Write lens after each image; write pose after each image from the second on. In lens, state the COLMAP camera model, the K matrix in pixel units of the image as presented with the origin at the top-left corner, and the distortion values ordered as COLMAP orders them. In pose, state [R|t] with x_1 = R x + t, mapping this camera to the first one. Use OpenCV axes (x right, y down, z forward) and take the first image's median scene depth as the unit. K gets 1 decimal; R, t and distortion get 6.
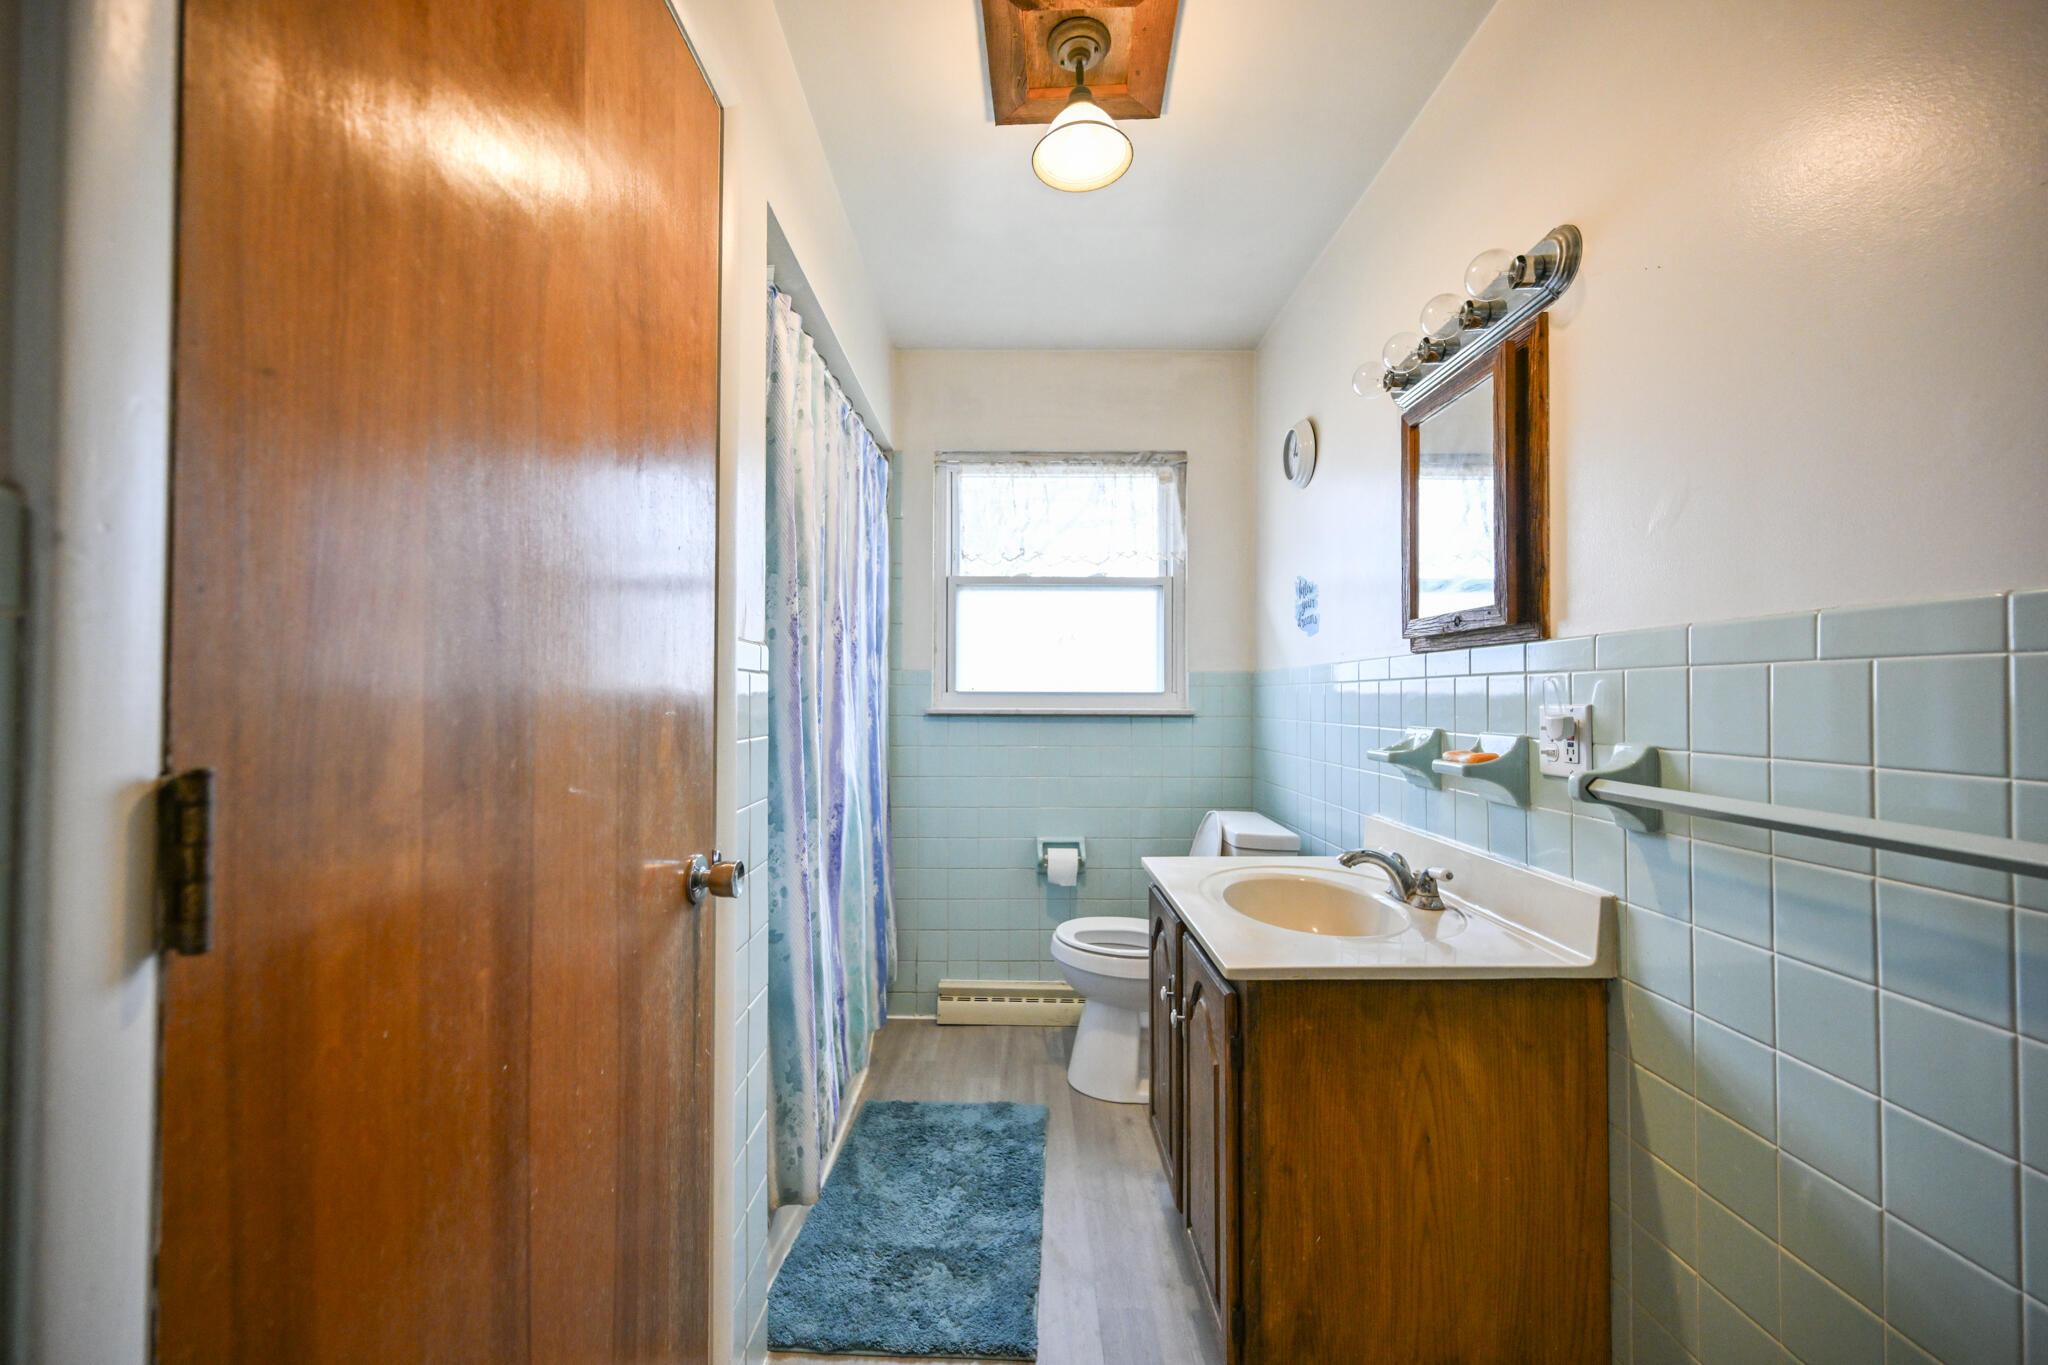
lens RADIAL K [[805.3, 0, 1026.4], [0, 805.3, 677.0], [0, 0, 1]] dist [-0.002686, 0.000324]
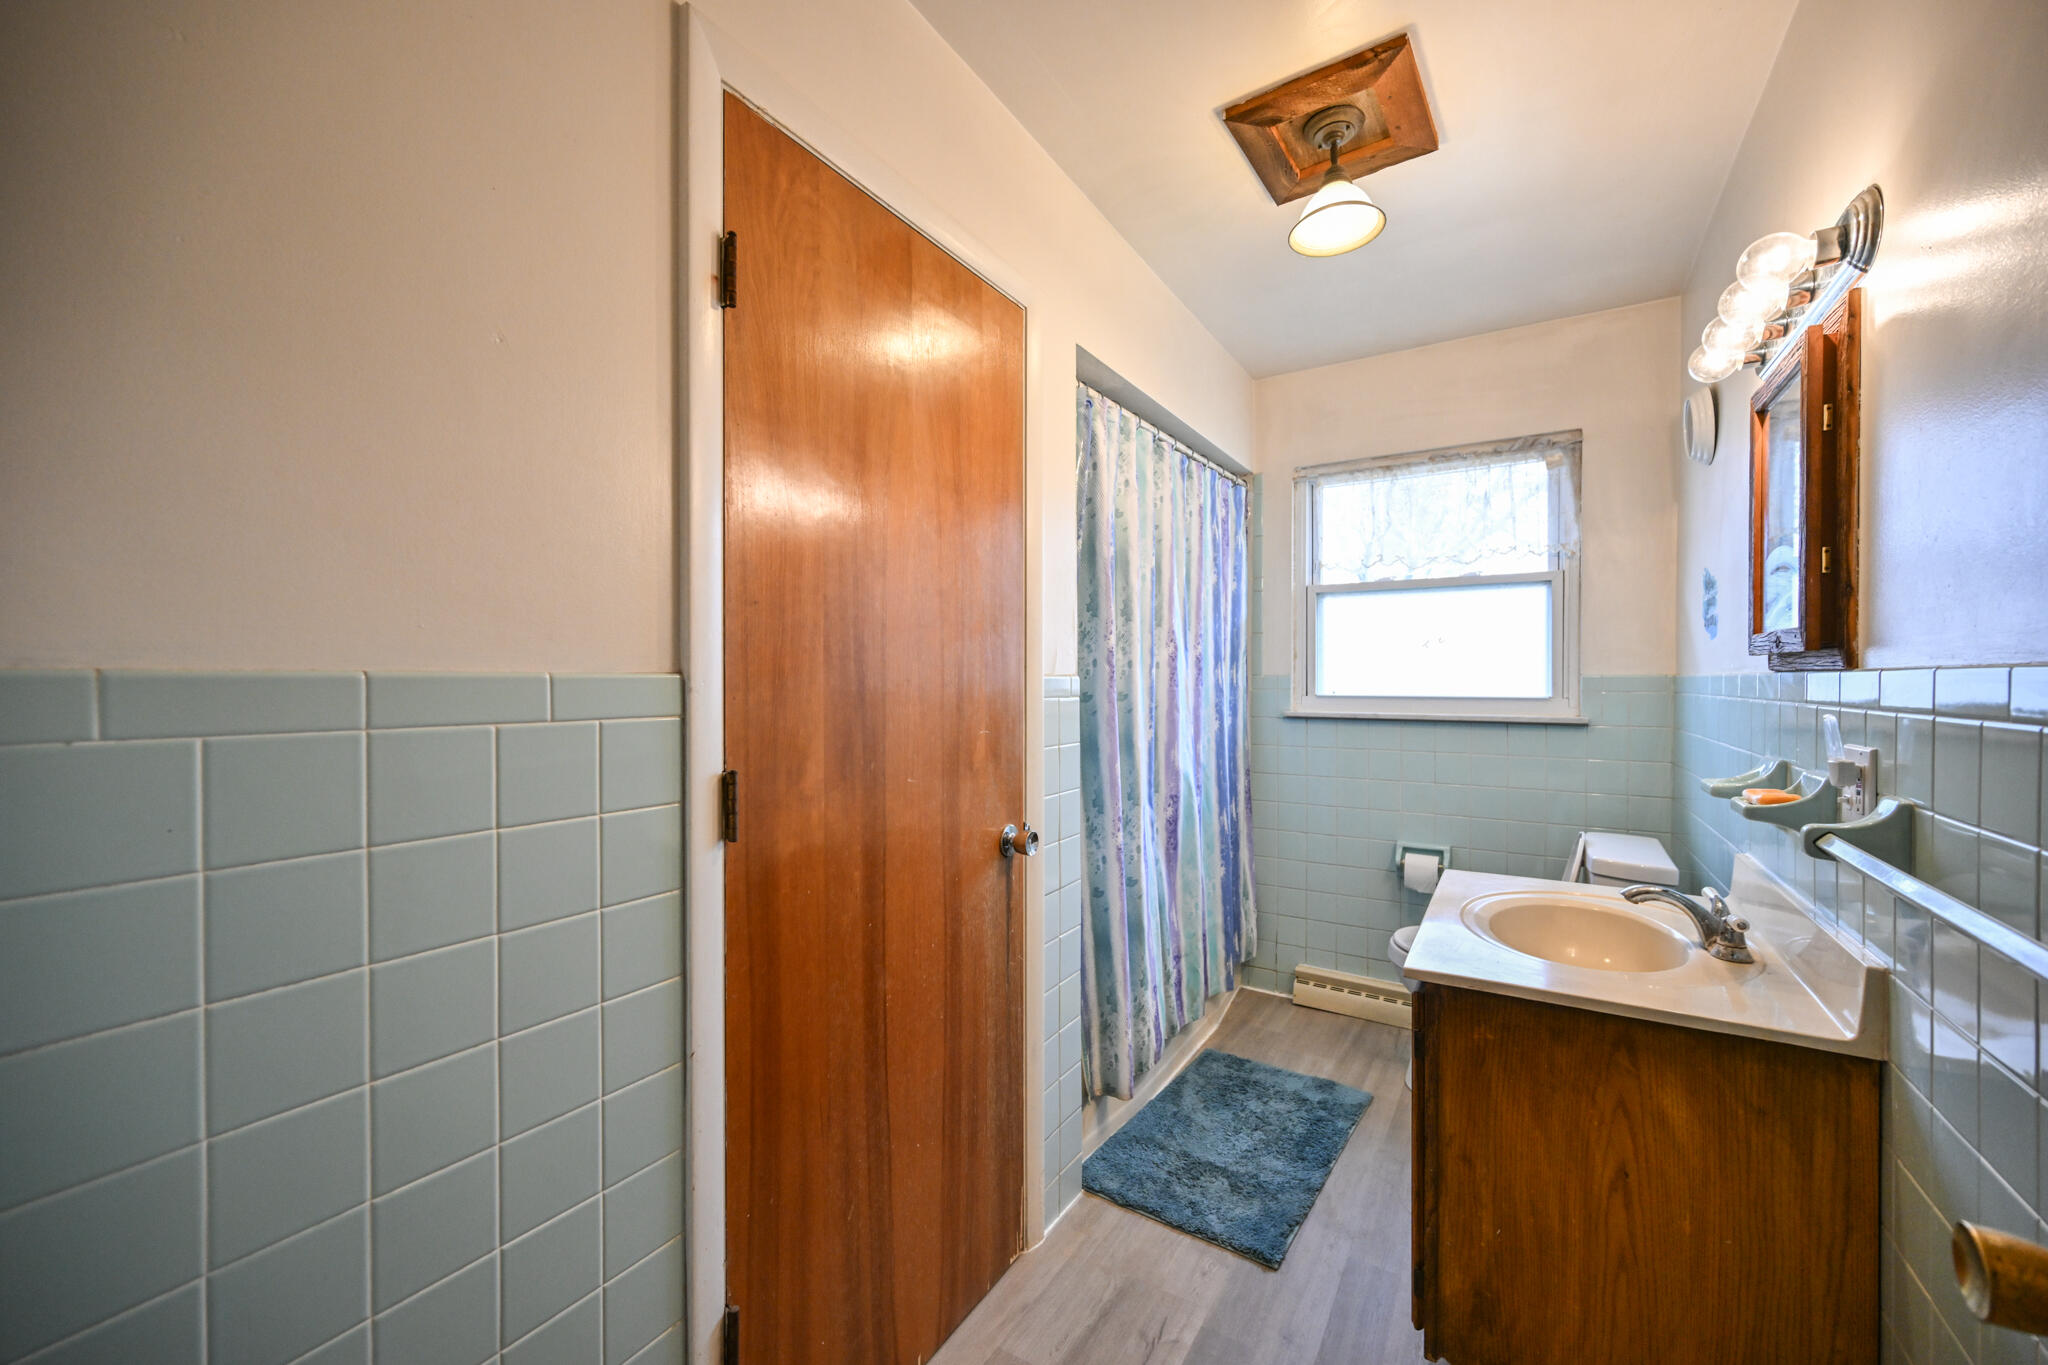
lens RADIAL K [[805.3, 0, 1026.4], [0, 805.3, 677.0], [0, 0, 1]] dist [-0.002686, 0.000324]
pose [[0.845408, -0.003864, -0.534107, 0.282552], [0.014943, 0.999754, 0.016420, -0.052634], [0.533912, -0.021863, 0.845257, -0.165980]]
